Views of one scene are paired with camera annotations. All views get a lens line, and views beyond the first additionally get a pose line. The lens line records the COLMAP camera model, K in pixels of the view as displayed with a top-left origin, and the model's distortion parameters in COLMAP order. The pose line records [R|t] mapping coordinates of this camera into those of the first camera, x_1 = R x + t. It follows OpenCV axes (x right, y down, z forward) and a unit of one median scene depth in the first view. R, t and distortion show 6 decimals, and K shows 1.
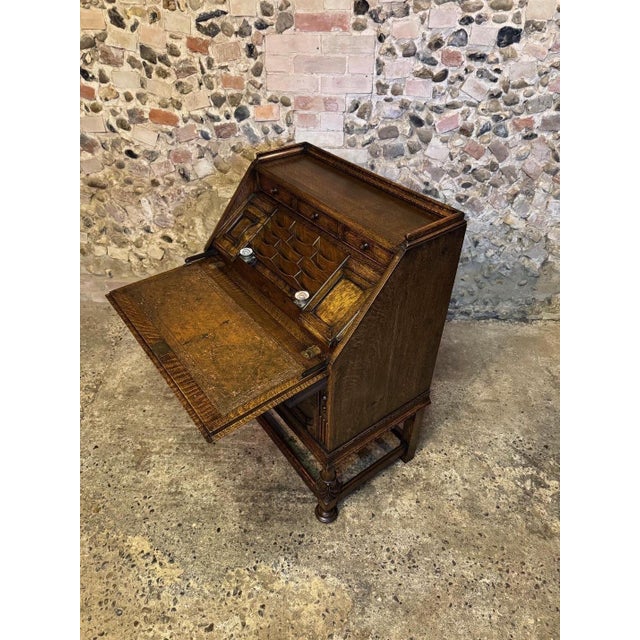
lens RADIAL K [[456.3, 0, 316.1], [0, 456.3, 321.7], [0, 0, 1]] dist [0.017004, -0.025218]
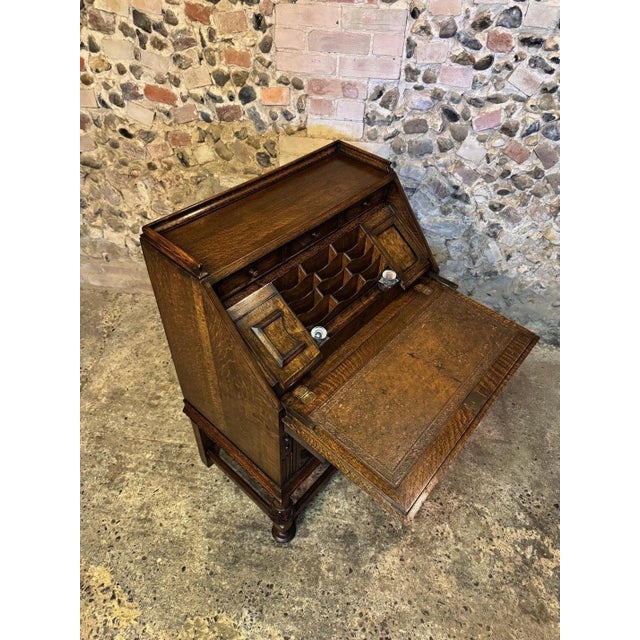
lens RADIAL K [[456.3, 0, 315.9], [0, 456.3, 318.5], [0, 0, 1]] dist [0.017004, -0.025218]
pose [[0.994373, 0.082553, -0.066393, 0.061221], [-0.075384, 0.991710, 0.104062, -0.138121], [0.074434, -0.098471, 0.992352, 0.109346]]
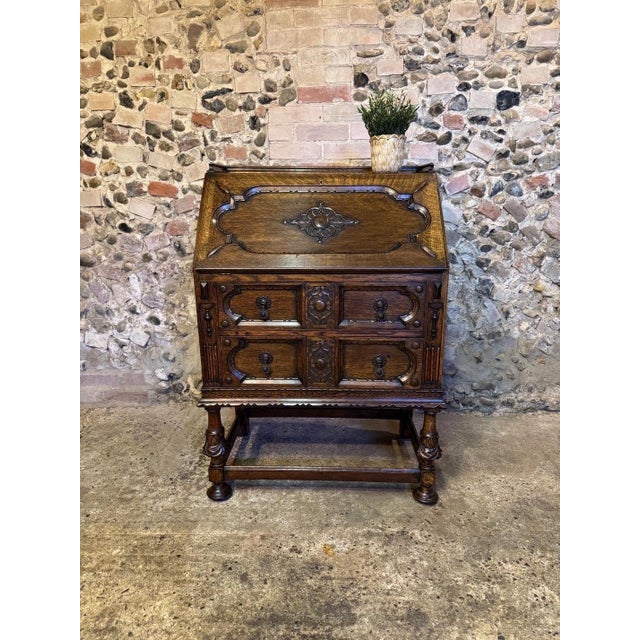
lens RADIAL K [[456.3, 0, 317.9], [0, 456.3, 319.8], [0, 0, 1]] dist [0.017004, -0.025218]
pose [[0.999693, -0.023956, -0.006250, -0.005350], [0.019607, 0.920197, -0.390965, 0.199793], [0.015117, 0.390723, 0.920384, 0.229049]]
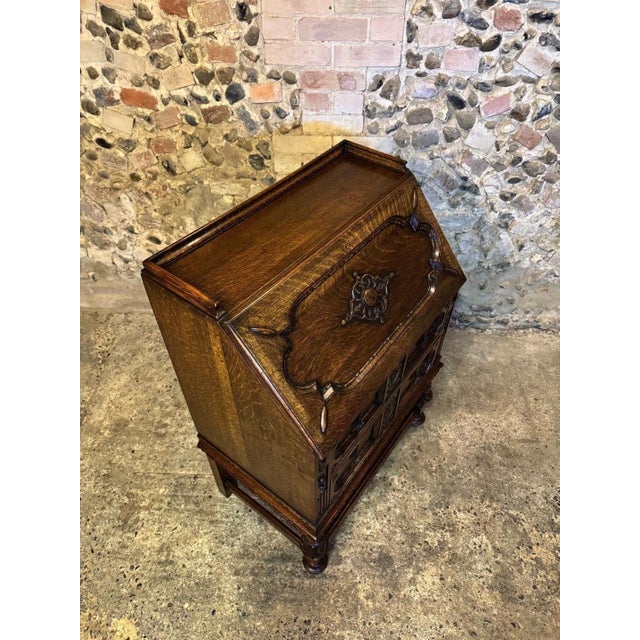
lens RADIAL K [[456.3, 0, 321.1], [0, 456.3, 322.5], [0, 0, 1]] dist [0.017004, -0.025218]
pose [[0.999569, 0.005533, -0.028824, 0.012668], [-0.001522, 0.990519, 0.137371, -0.174461], [0.029311, -0.137268, 0.990100, 0.167281]]
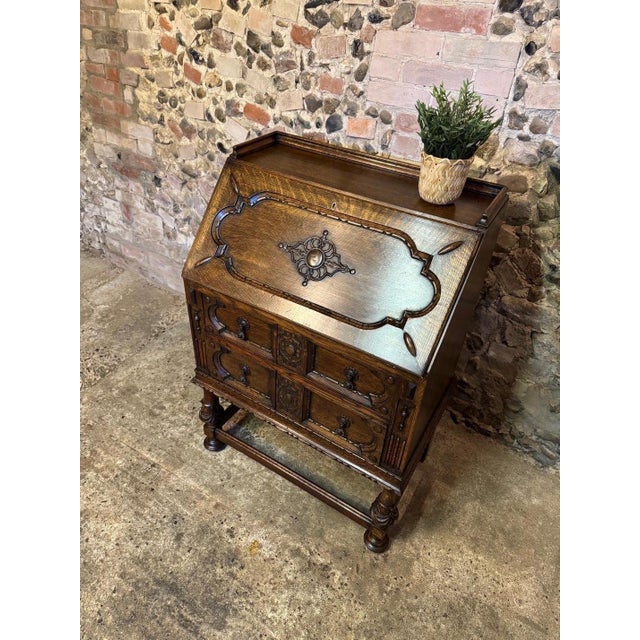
lens RADIAL K [[456.3, 0, 315.1], [0, 456.3, 318.6], [0, 0, 1]] dist [0.017004, -0.025218]
pose [[0.866824, 0.321670, -0.380978, 0.236460], [-0.339801, 0.940268, 0.020758, -0.136829], [0.364899, 0.111463, 0.924351, 0.278775]]
